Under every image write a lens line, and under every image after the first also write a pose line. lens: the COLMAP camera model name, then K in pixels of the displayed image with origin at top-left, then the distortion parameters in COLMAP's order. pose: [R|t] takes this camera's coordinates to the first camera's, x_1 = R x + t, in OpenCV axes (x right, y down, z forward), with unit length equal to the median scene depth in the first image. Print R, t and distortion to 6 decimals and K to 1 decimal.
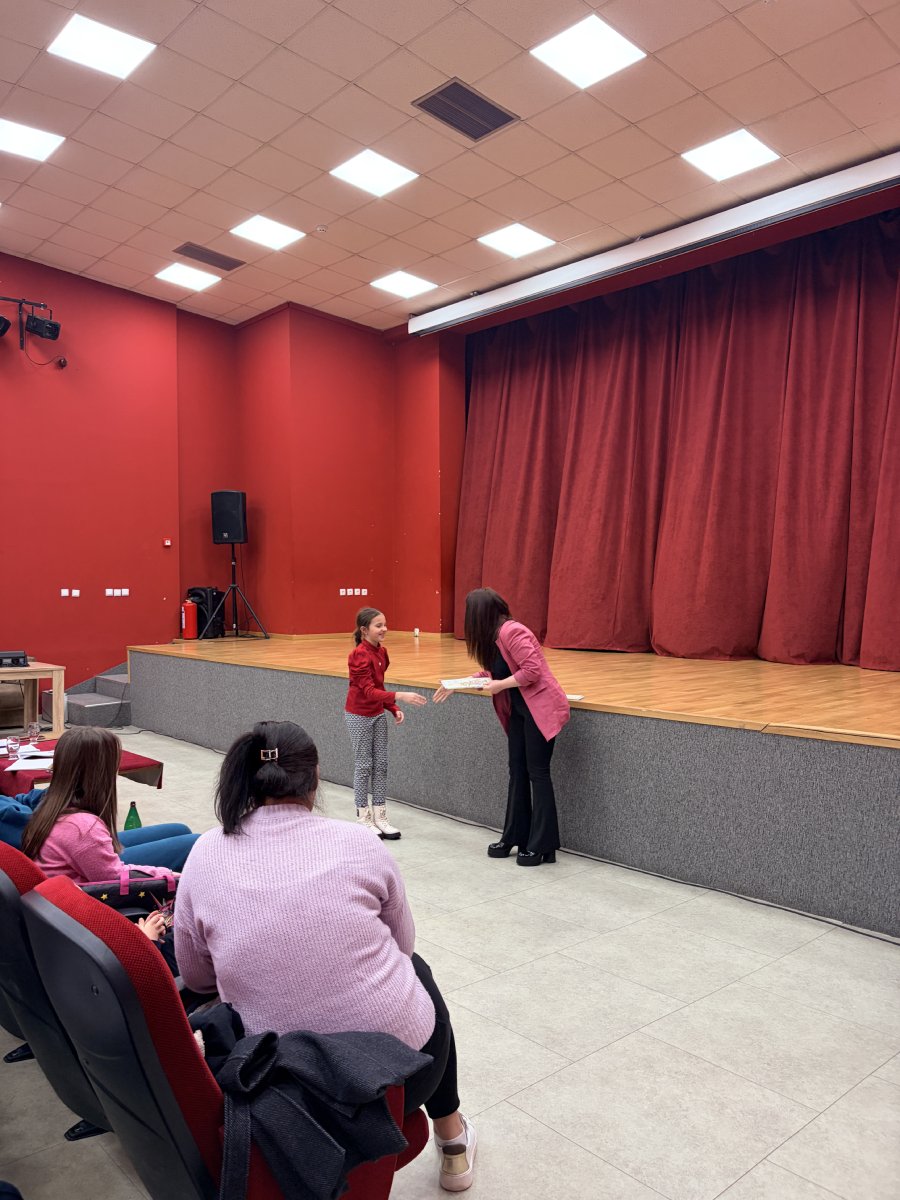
lens RADIAL K [[882.4, 0, 445.8], [0, 882.4, 608.7], [0, 0, 1]] dist [0.075608, -0.225792]
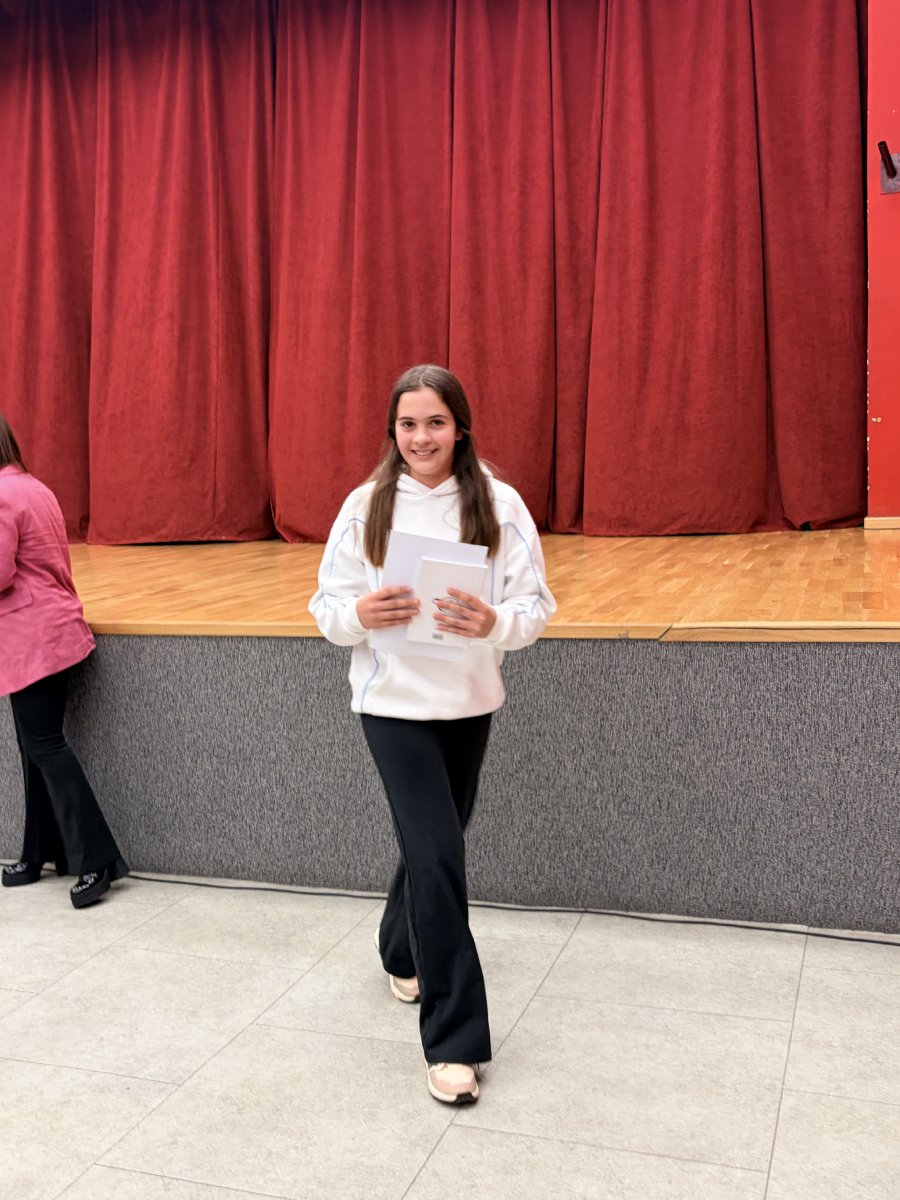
lens RADIAL K [[1179.2, 0, 450.0], [0, 1179.2, 600.0], [0, 0, 1]] dist [0.107451, -0.344399]
pose [[0.877915, -0.098418, 0.468593, -0.065836], [0.055325, 0.992943, 0.104896, 0.009999], [-0.475610, -0.066165, 0.877164, 0.178698]]
